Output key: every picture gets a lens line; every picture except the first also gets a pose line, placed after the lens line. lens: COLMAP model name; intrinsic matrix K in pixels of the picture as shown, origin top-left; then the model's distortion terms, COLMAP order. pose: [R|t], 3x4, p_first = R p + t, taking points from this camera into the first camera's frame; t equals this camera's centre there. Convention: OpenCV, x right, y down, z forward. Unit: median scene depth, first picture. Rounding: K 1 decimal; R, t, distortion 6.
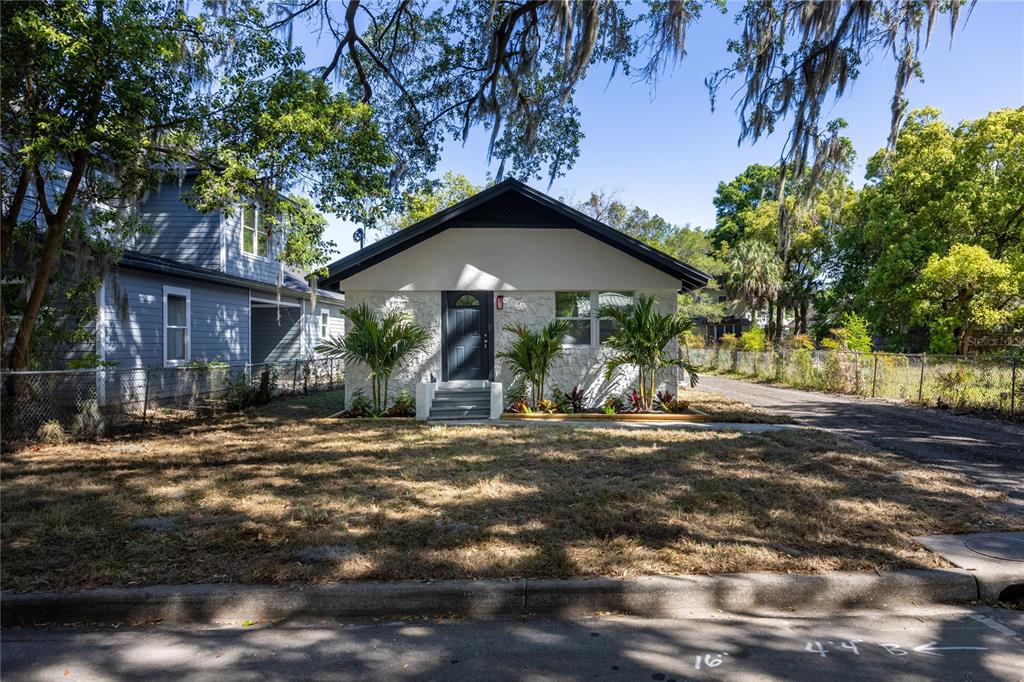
lens RADIAL K [[645.8, 0, 545.4], [0, 645.8, 344.5], [0, 0, 1]] dist [0.011403, 0.001116]
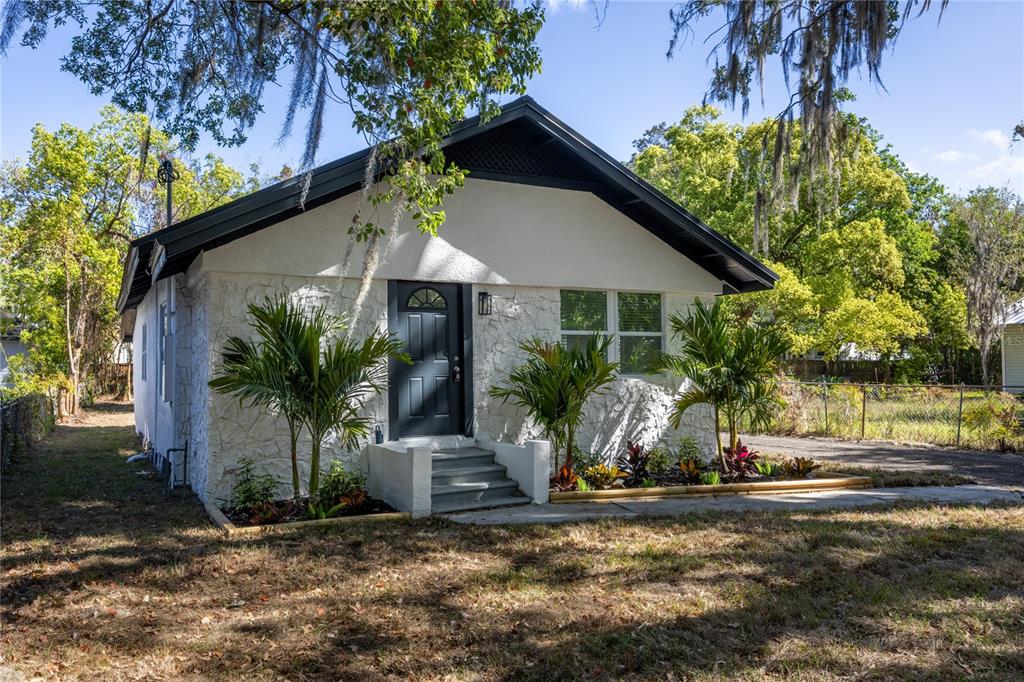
lens RADIAL K [[828.1, 0, 518.8], [0, 828.1, 339.4], [0, 0, 1]] dist [0.000607, -0.012240]
pose [[0.906334, 0.013506, 0.422347, -0.362347], [0.004955, 0.999081, -0.042583, 0.000555], [-0.422533, 0.040687, 0.905434, 0.297913]]
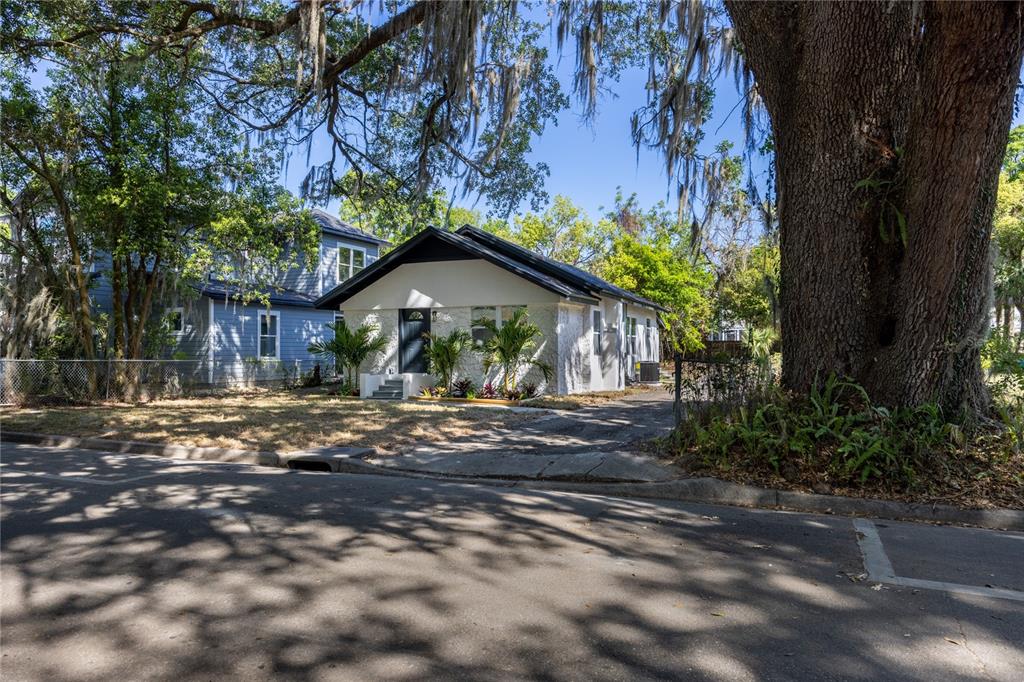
lens RADIAL K [[662.5, 0, 509.5], [0, 662.5, 343.3], [0, 0, 1]] dist [0.011646, -0.001104]
pose [[0.888349, -0.000424, -0.459169, 0.711329], [-0.002176, 0.999984, -0.005133, -0.001499], [0.459164, 0.005559, 0.888334, -0.164768]]
